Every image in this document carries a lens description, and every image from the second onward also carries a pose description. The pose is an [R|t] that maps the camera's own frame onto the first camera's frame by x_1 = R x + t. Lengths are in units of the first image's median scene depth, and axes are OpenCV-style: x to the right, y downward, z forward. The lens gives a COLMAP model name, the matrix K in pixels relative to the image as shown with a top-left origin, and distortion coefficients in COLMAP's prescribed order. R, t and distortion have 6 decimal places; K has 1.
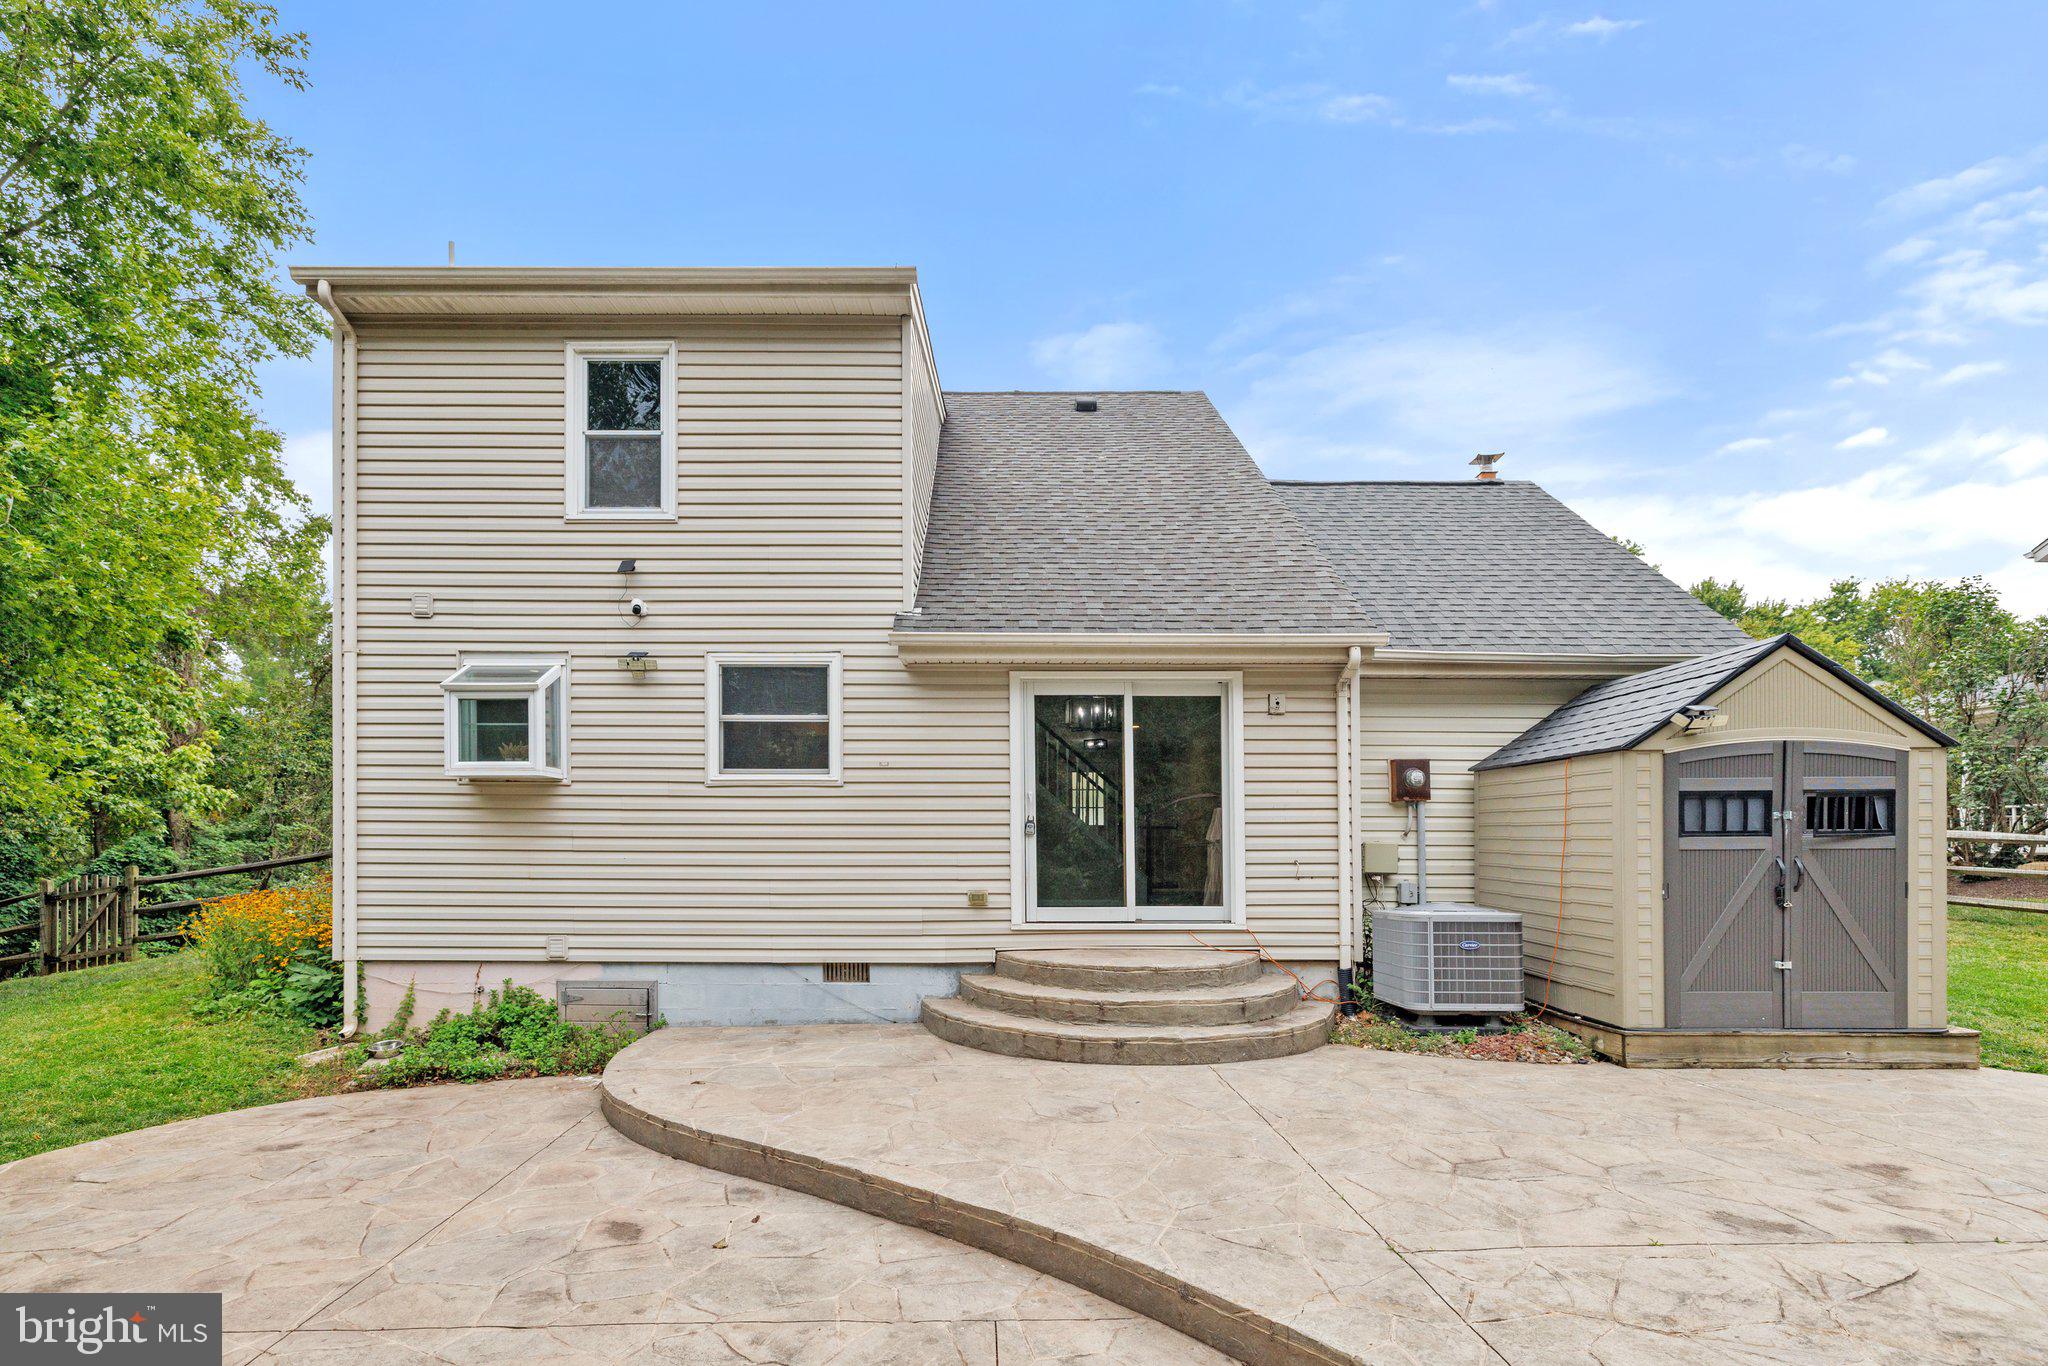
lens RADIAL K [[942.4, 0, 1027.3], [0, 942.4, 866.8], [0, 0, 1]] dist [0.000509, 0.000919]
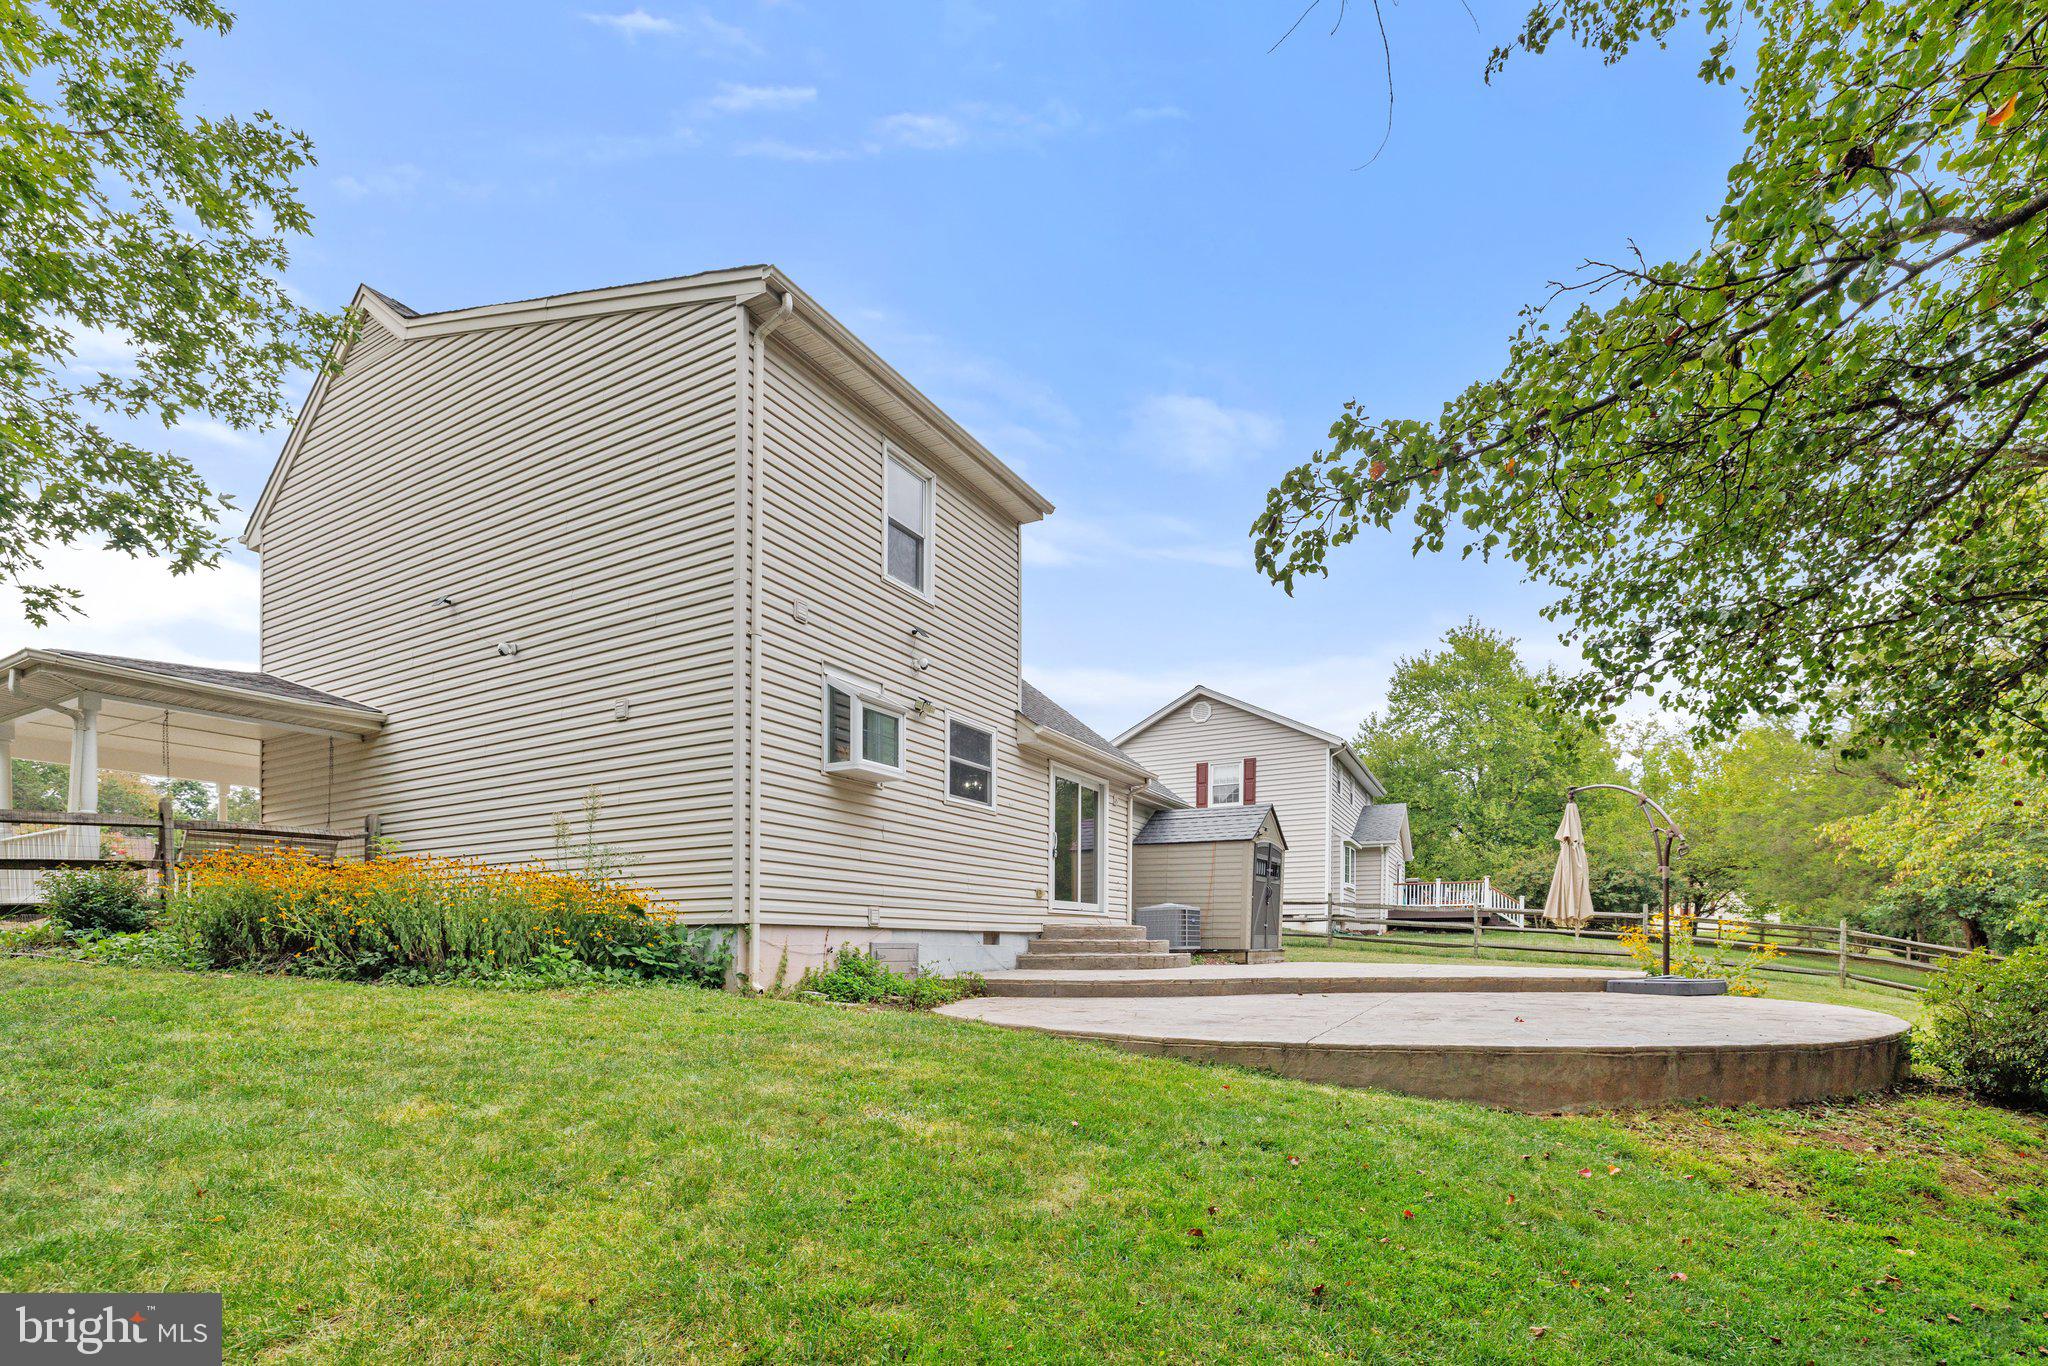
lens RADIAL K [[858.2, 0, 1011.2], [0, 858.2, 964.0], [0, 0, 1]] dist [0.001467, 0.000030]
pose [[0.544768, -0.023674, 0.838253, -1.368004], [0.008438, 0.999706, 0.022751, 0.125201], [-0.838545, -0.005321, 0.544807, 0.217305]]
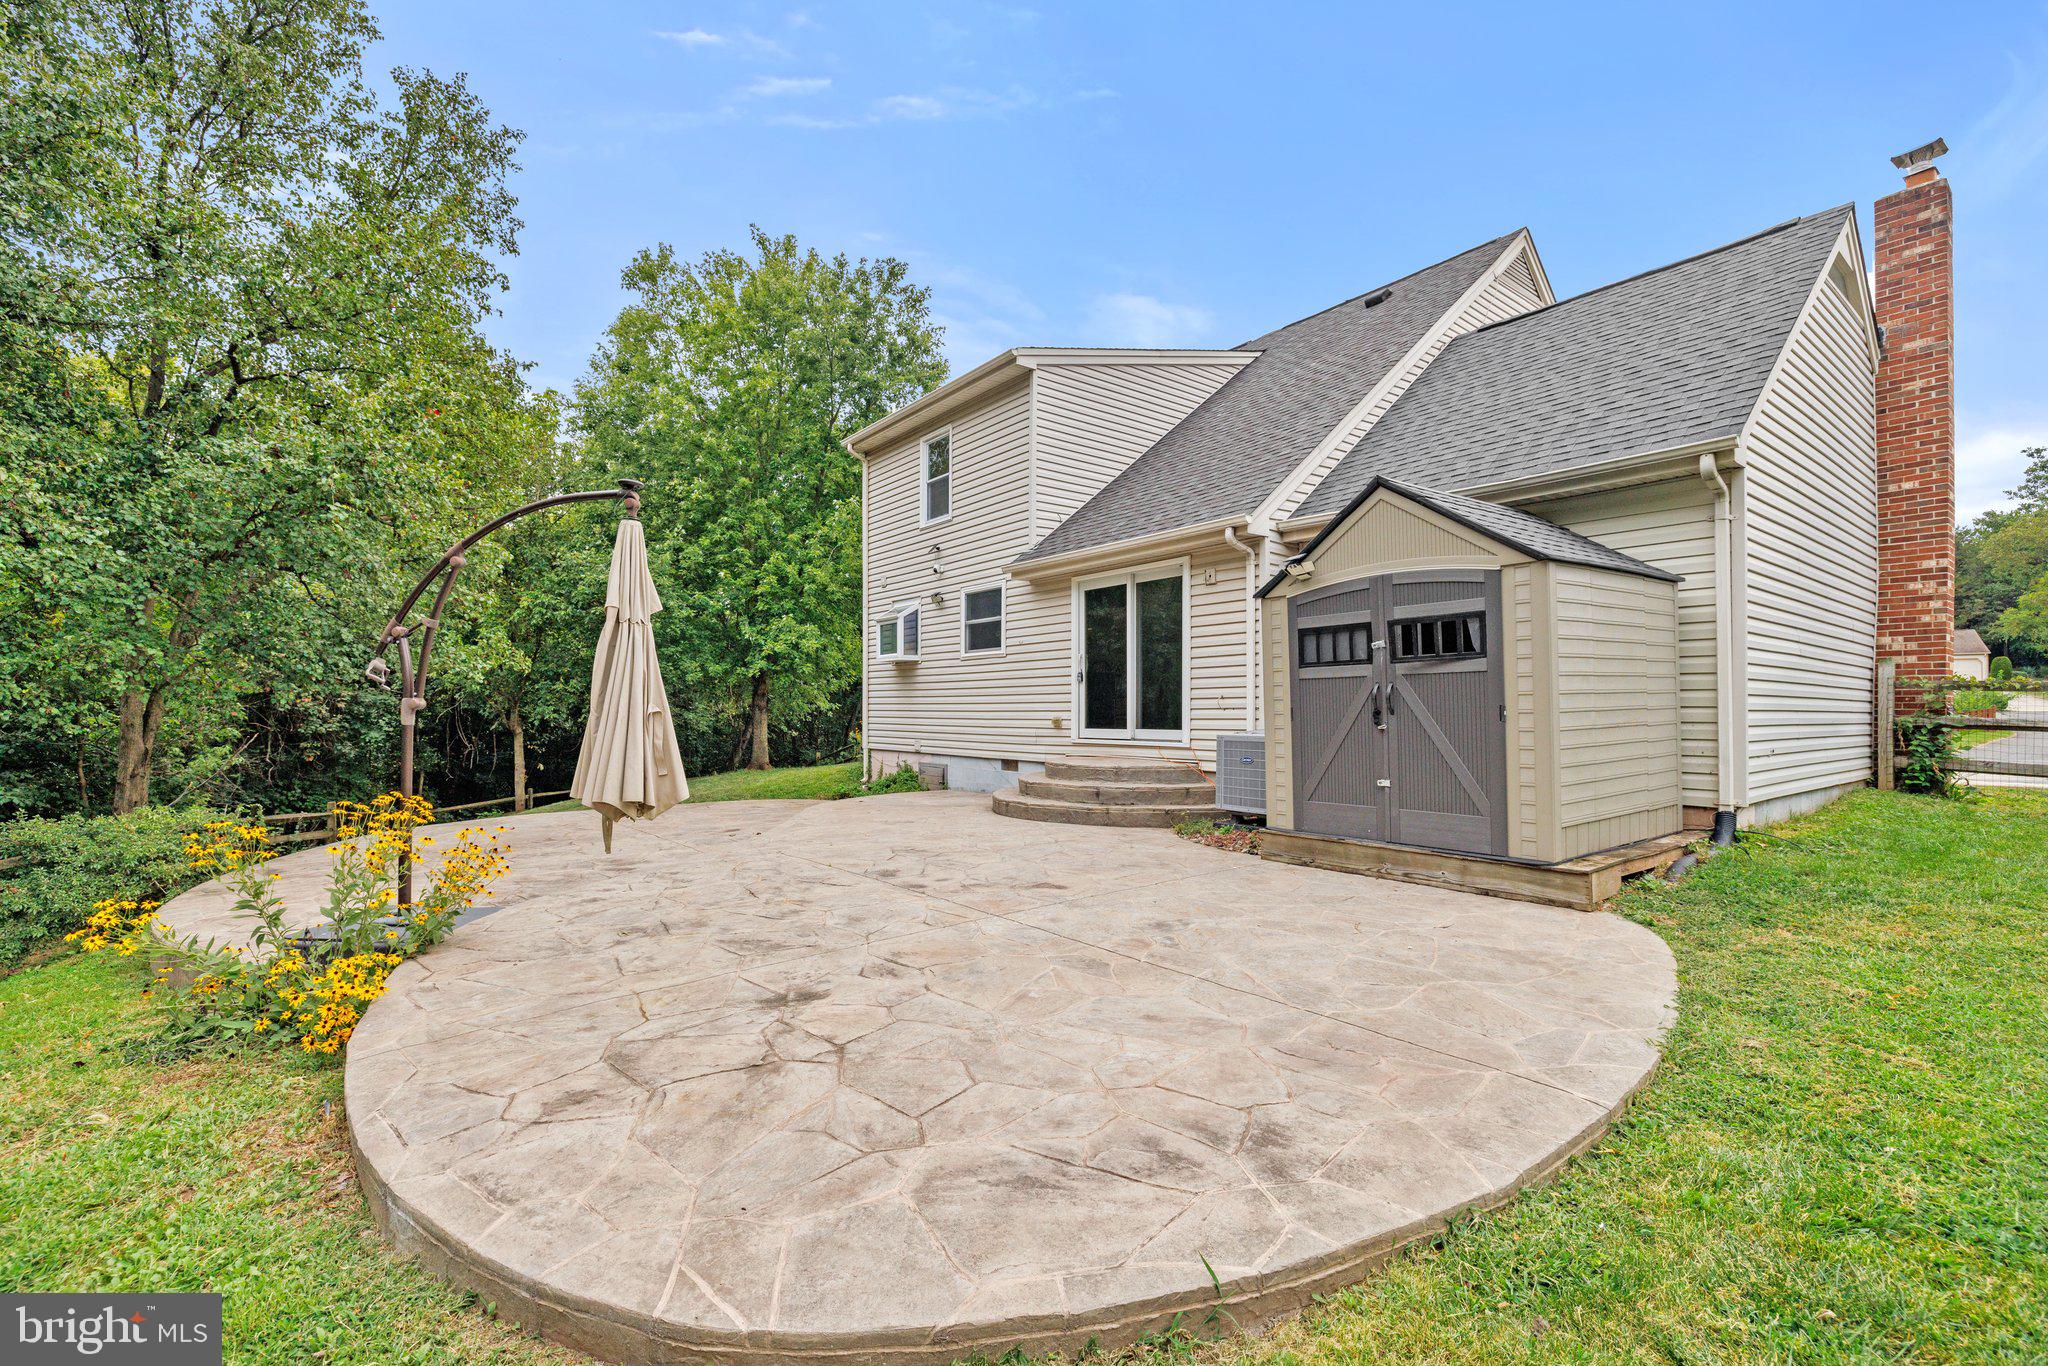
lens RADIAL K [[868.7, 0, 989.3], [0, 868.7, 755.9], [0, 0, 1]] dist [-0.000332, -0.000012]
pose [[0.585669, 0.040415, -0.809542, 1.090219], [-0.009688, 0.999034, 0.042866, 0.028270], [0.810493, -0.017263, 0.585494, 0.040877]]
